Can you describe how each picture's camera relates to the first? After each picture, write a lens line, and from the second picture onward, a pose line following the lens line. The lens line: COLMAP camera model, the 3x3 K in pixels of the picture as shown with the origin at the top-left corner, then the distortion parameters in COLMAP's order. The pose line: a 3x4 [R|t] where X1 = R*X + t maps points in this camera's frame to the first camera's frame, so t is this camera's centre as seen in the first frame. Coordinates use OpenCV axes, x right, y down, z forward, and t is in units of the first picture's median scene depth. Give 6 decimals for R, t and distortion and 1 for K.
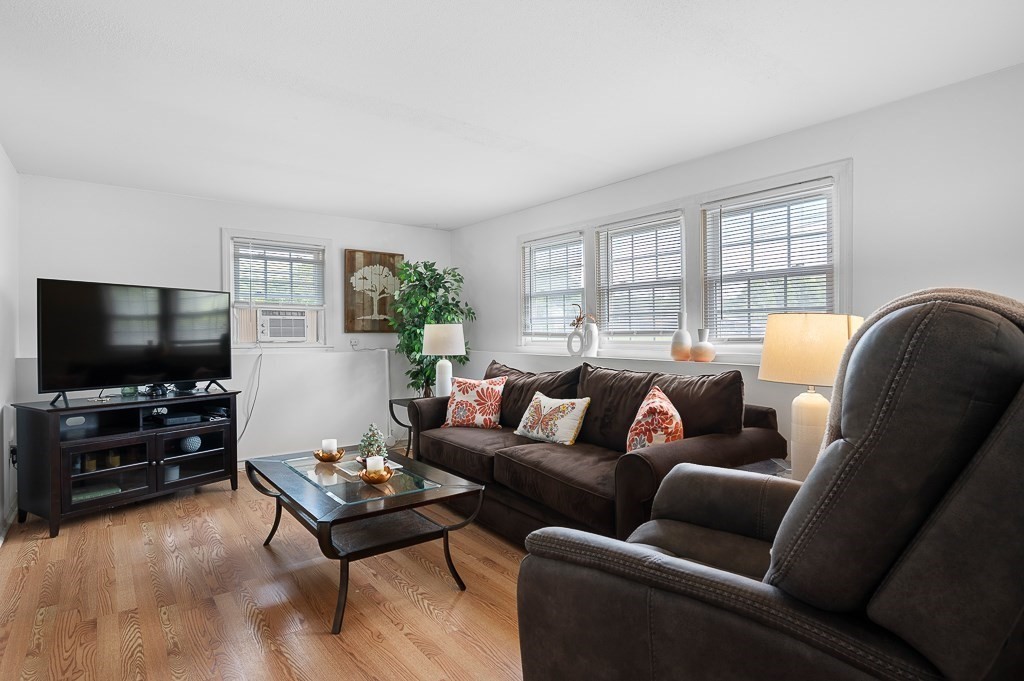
lens RADIAL K [[529.9, 0, 510.9], [0, 529.9, 335.4], [0, 0, 1]] dist [-0.001683, 0.000045]
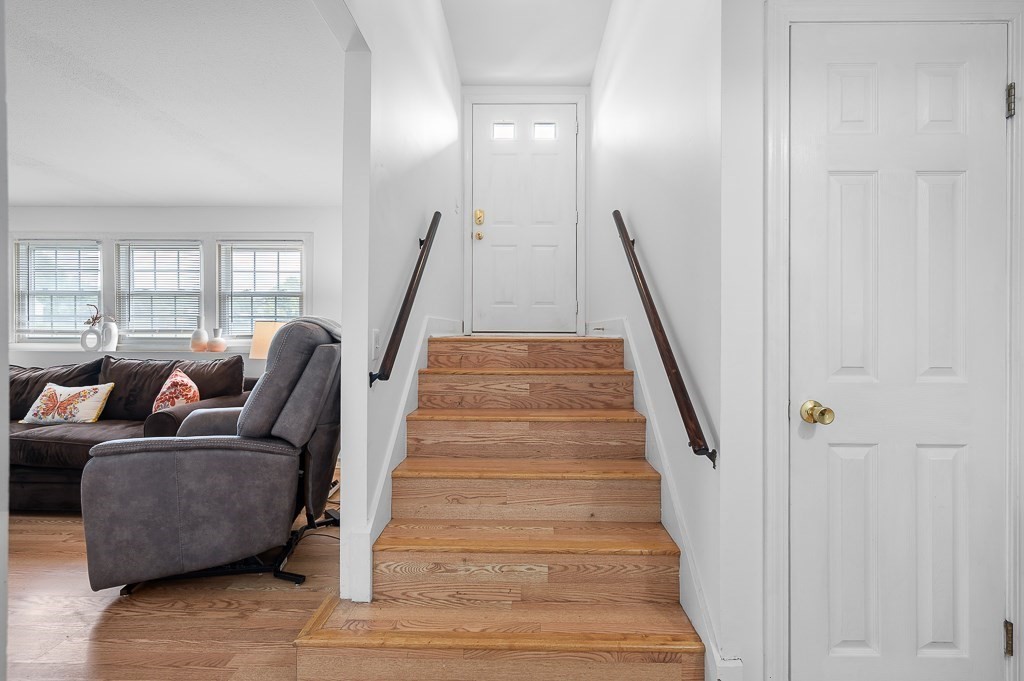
lens RADIAL K [[453.4, 0, 510.3], [0, 453.4, 331.9], [0, 0, 1]] dist [0.002026, 0.000801]
pose [[0.617695, 0.007200, 0.786385, -0.115172], [-0.004409, 0.999974, -0.005692, -0.000008], [-0.786406, 0.000049, 0.617710, -0.390974]]
